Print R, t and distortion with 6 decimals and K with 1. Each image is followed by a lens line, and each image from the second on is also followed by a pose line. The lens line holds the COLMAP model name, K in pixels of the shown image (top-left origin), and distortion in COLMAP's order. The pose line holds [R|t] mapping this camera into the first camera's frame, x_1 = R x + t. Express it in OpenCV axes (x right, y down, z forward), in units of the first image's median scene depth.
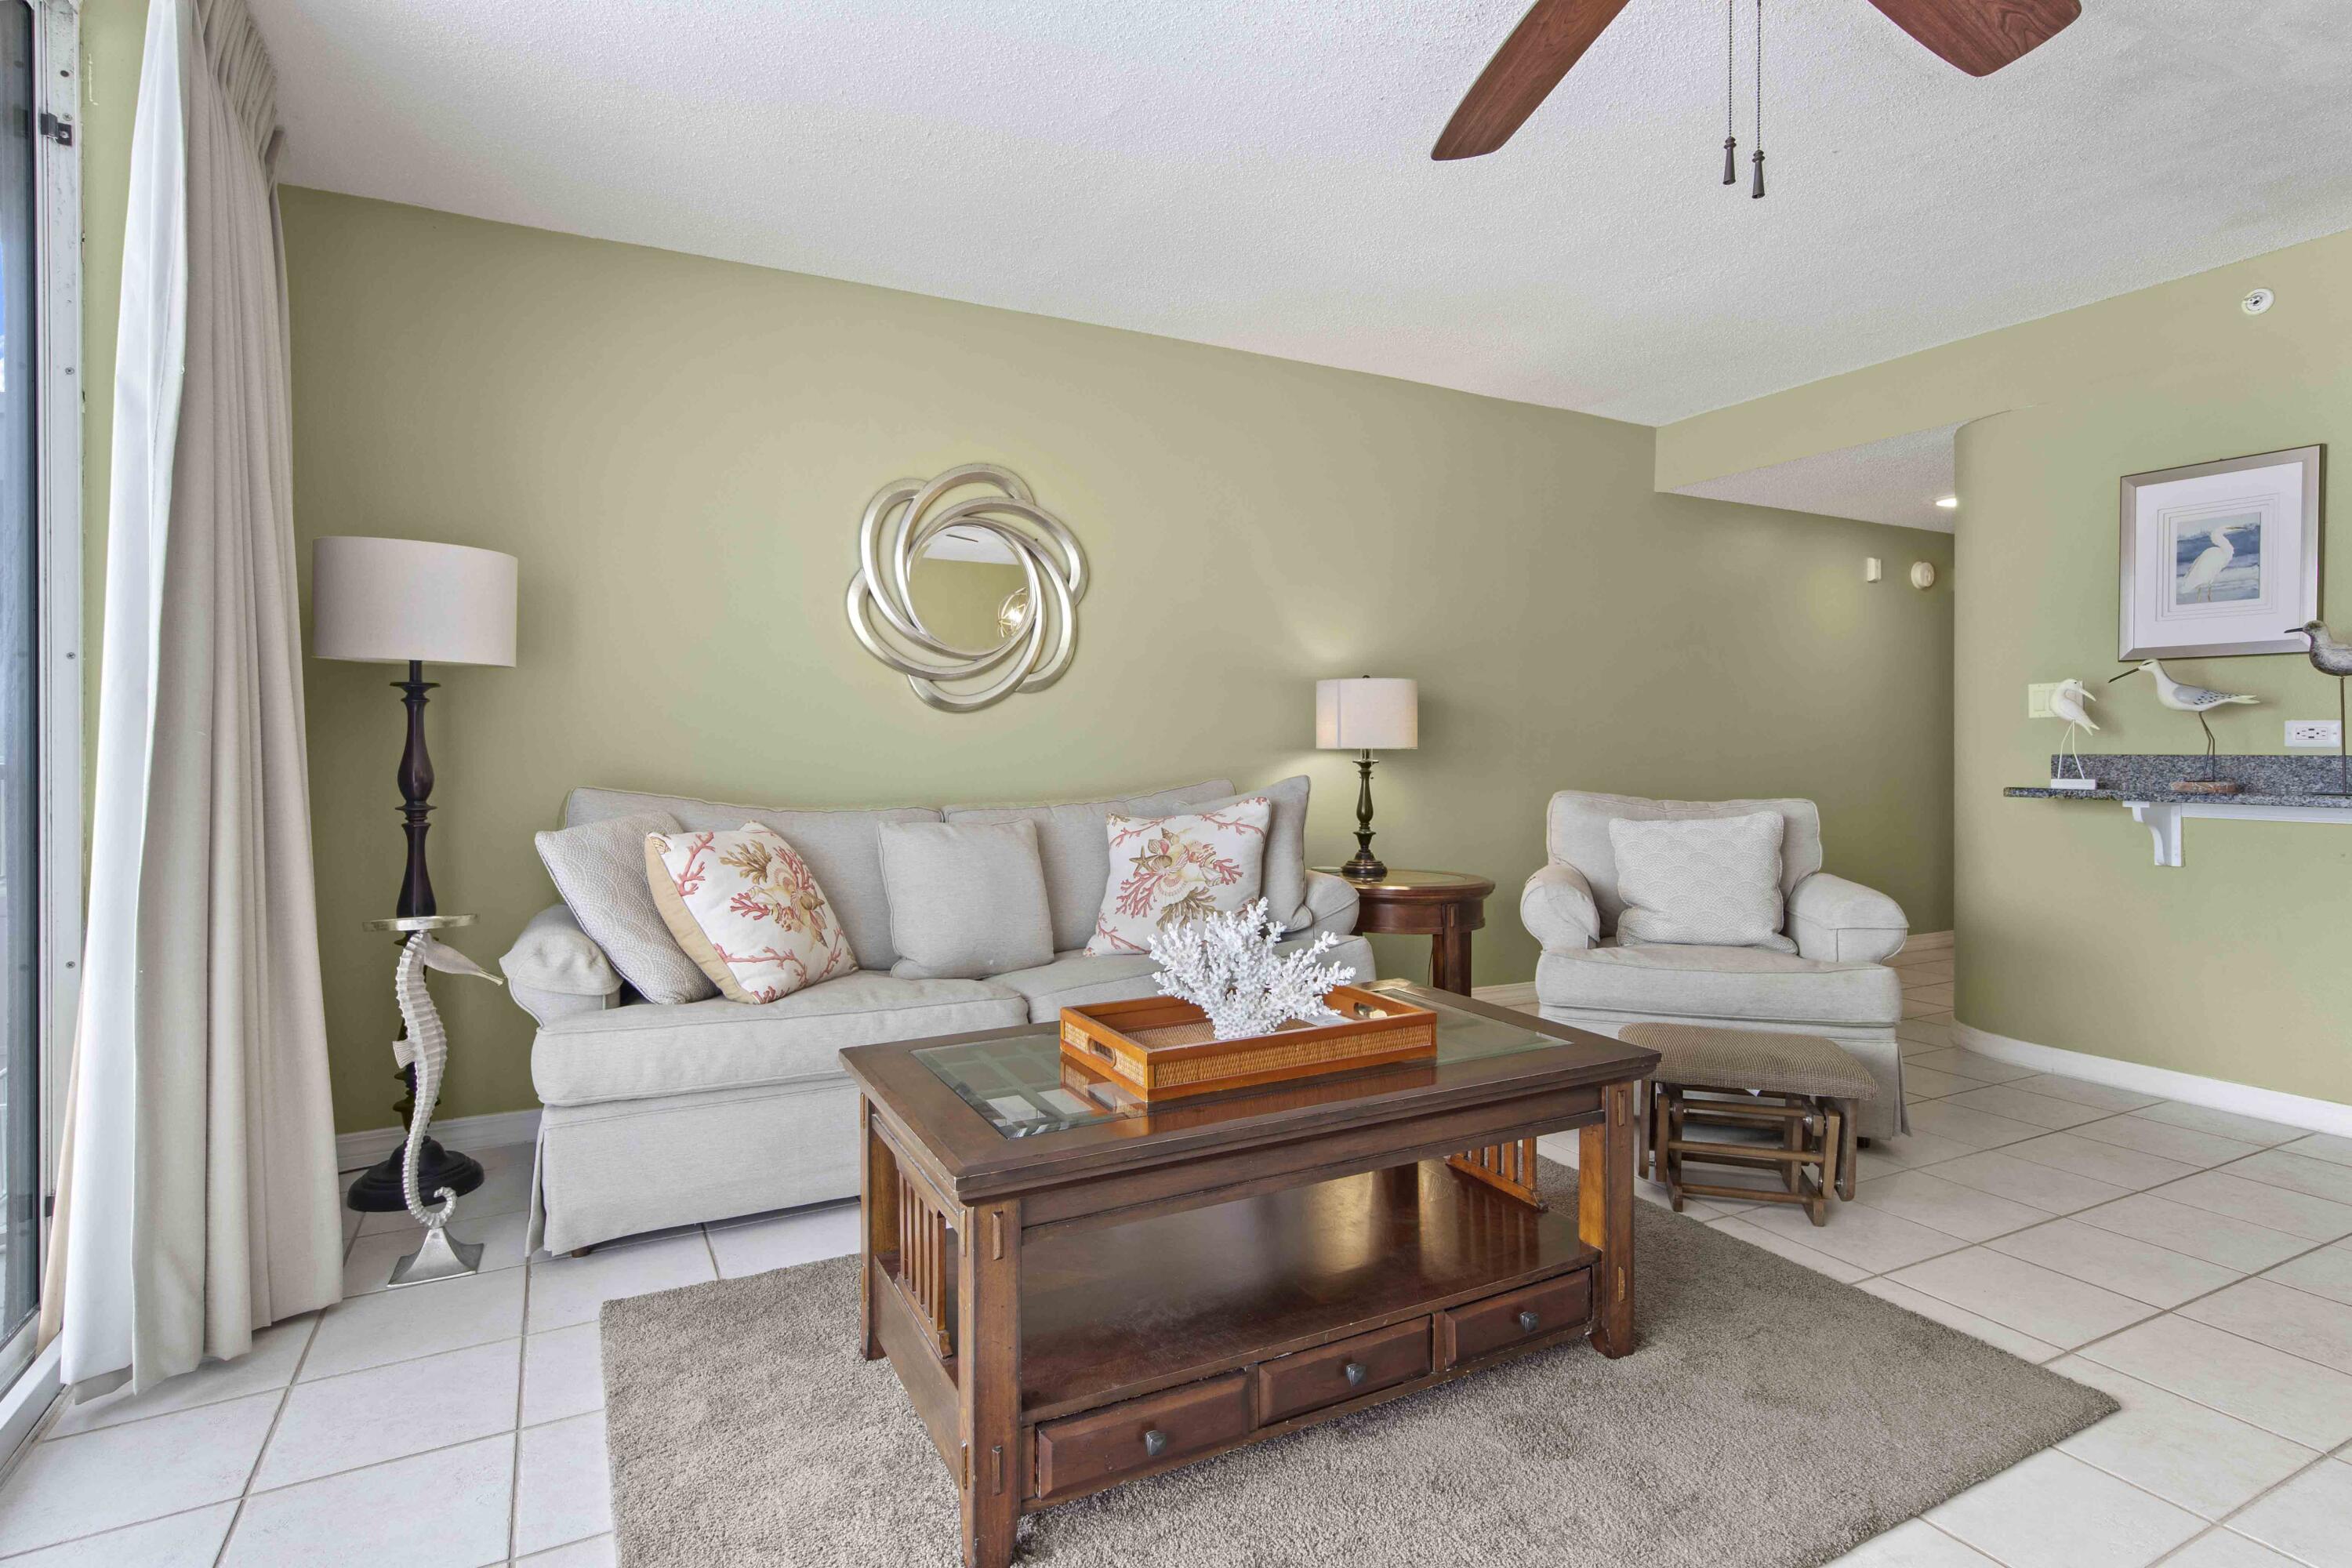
lens RADIAL K [[1193.2, 0, 1191.7], [0, 1193.2, 755.8], [0, 0, 1]] dist [0.001941, 0.000701]
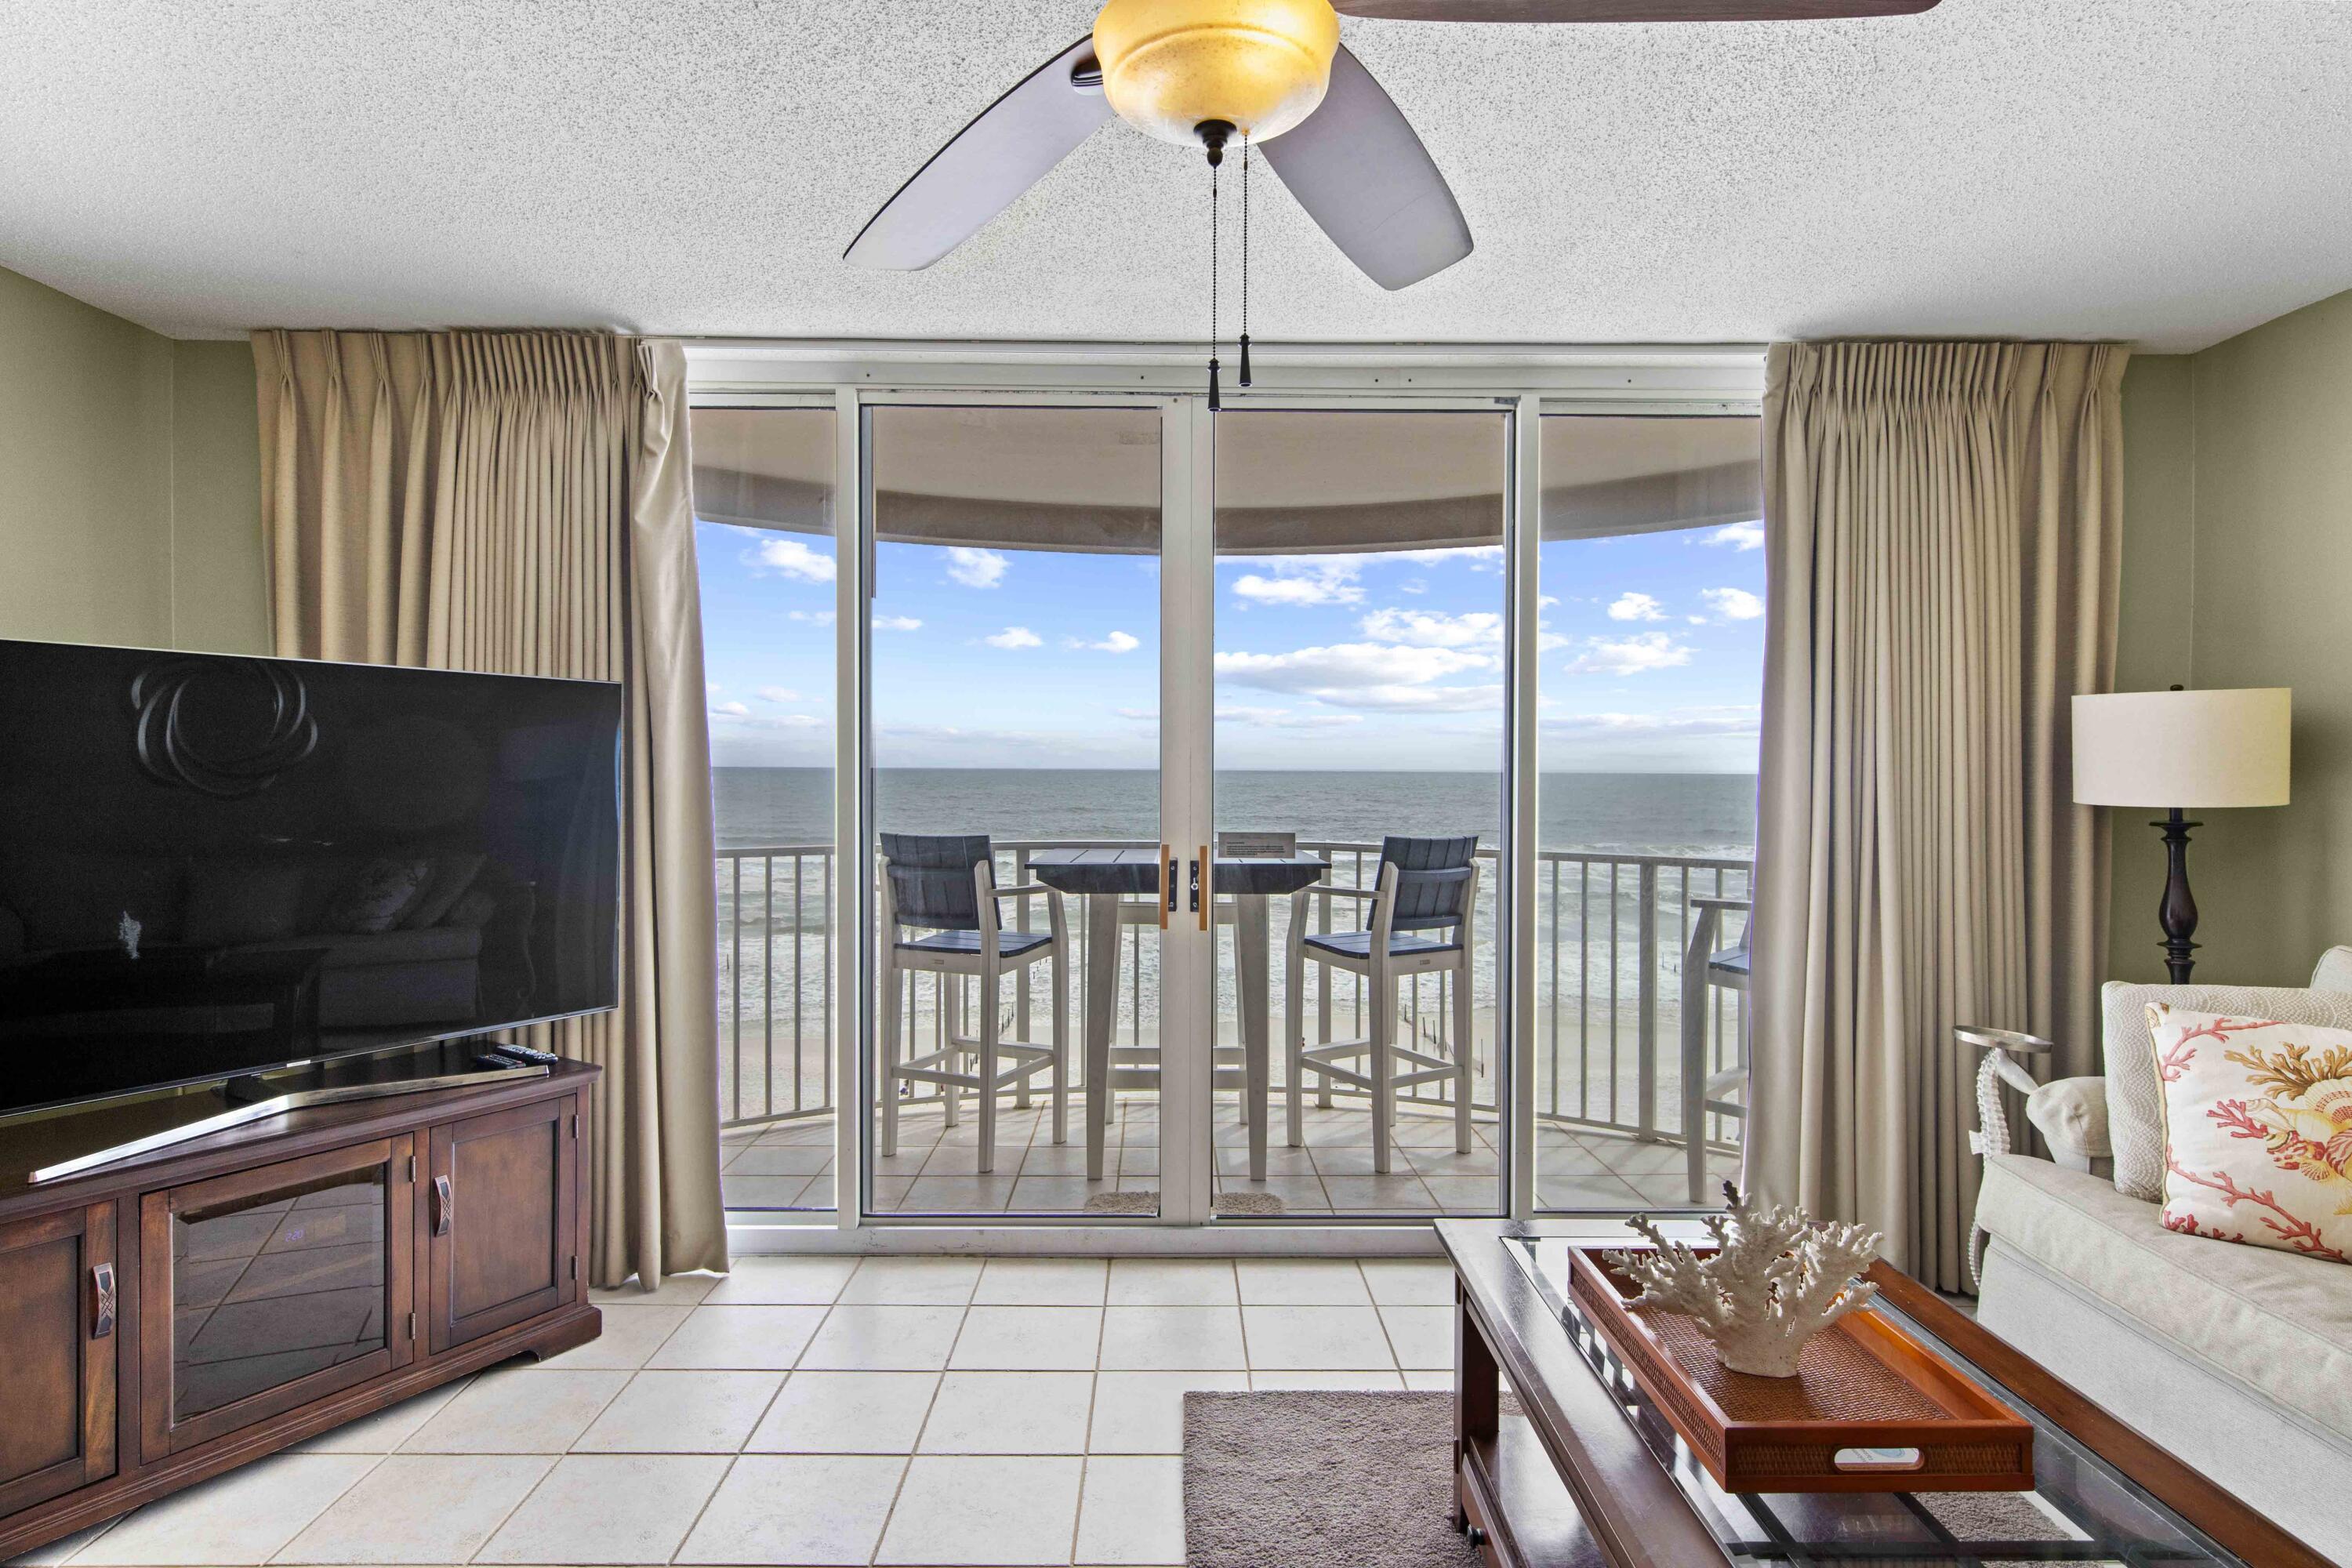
lens RADIAL K [[1233.7, 0, 1176.1], [0, 1233.7, 768.2], [0, 0, 1]] dist [0.003995, -0.000306]
pose [[-0.465649, 0.001639, -0.884968, 0.588873], [-0.005542, 0.999973, 0.004768, -0.092681], [0.884952, 0.007125, -0.465628, 0.634620]]
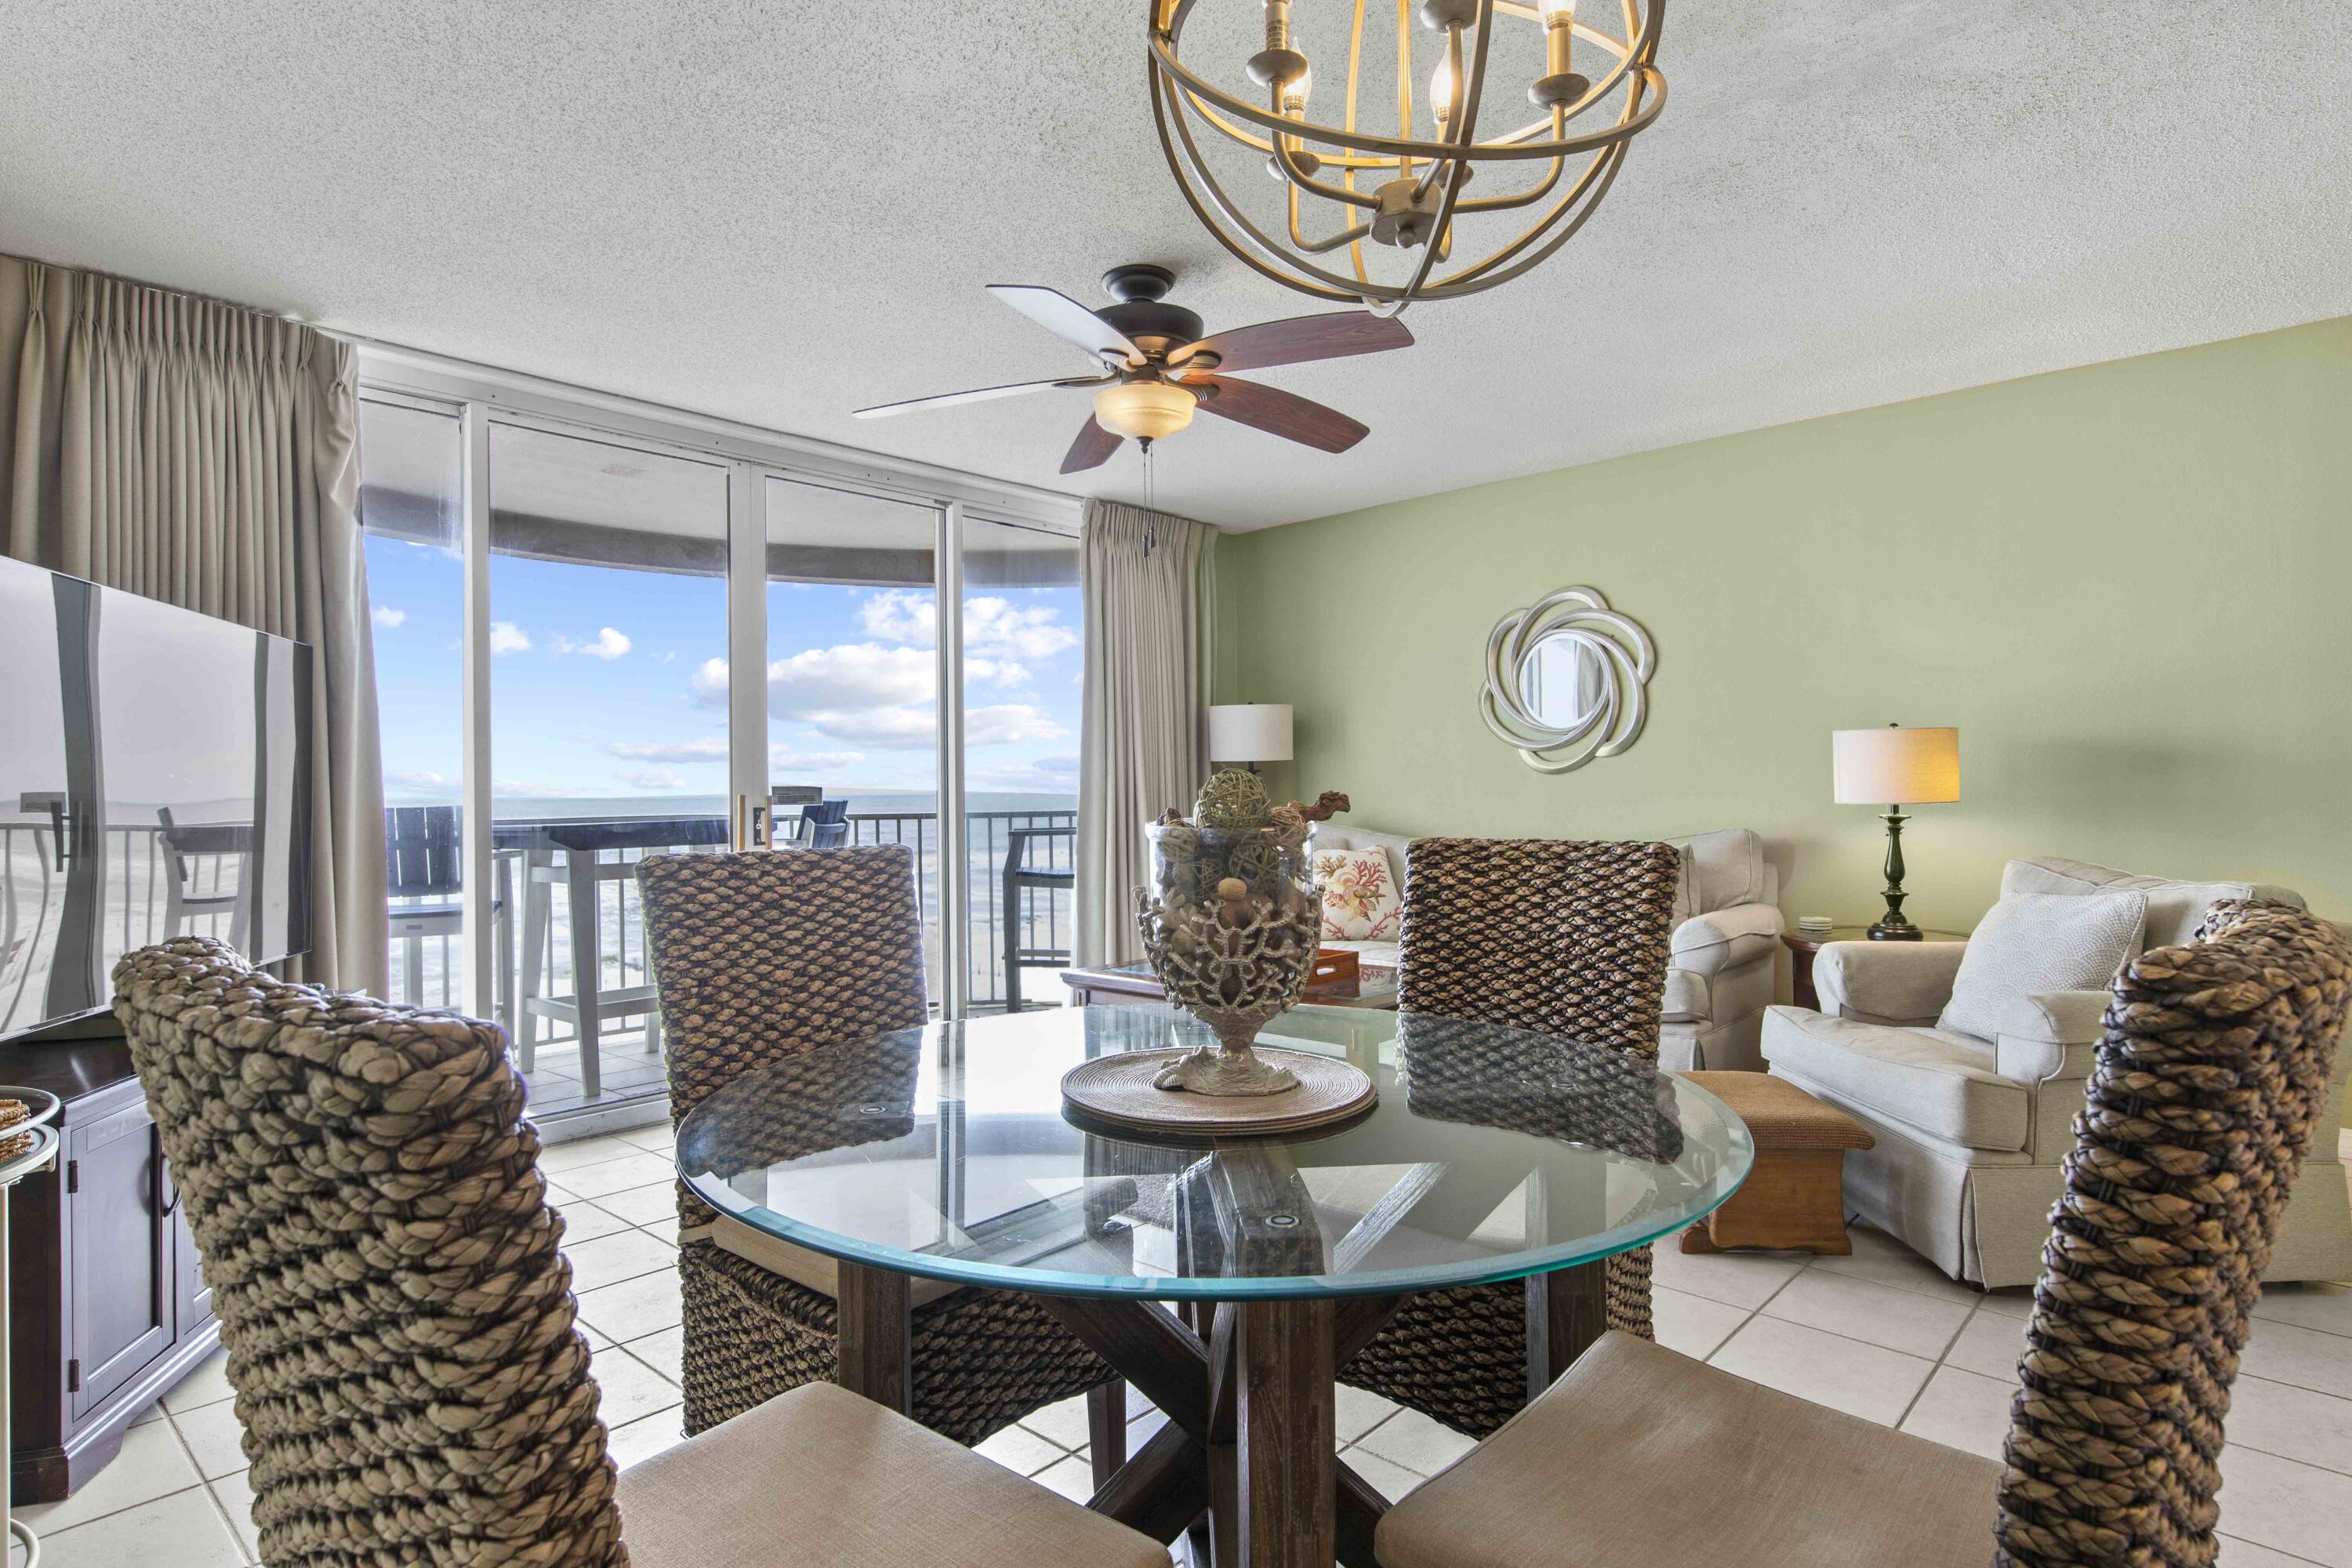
lens RADIAL K [[1242.3, 0, 1164.0], [0, 1242.3, 739.6], [0, 0, 1]] dist [-0.000207, -0.000451]
pose [[0.319120, -0.038140, -0.946946, 1.146774], [0.007645, 0.999261, -0.037671, -0.028854], [0.947683, 0.004782, 0.319176, 0.150339]]
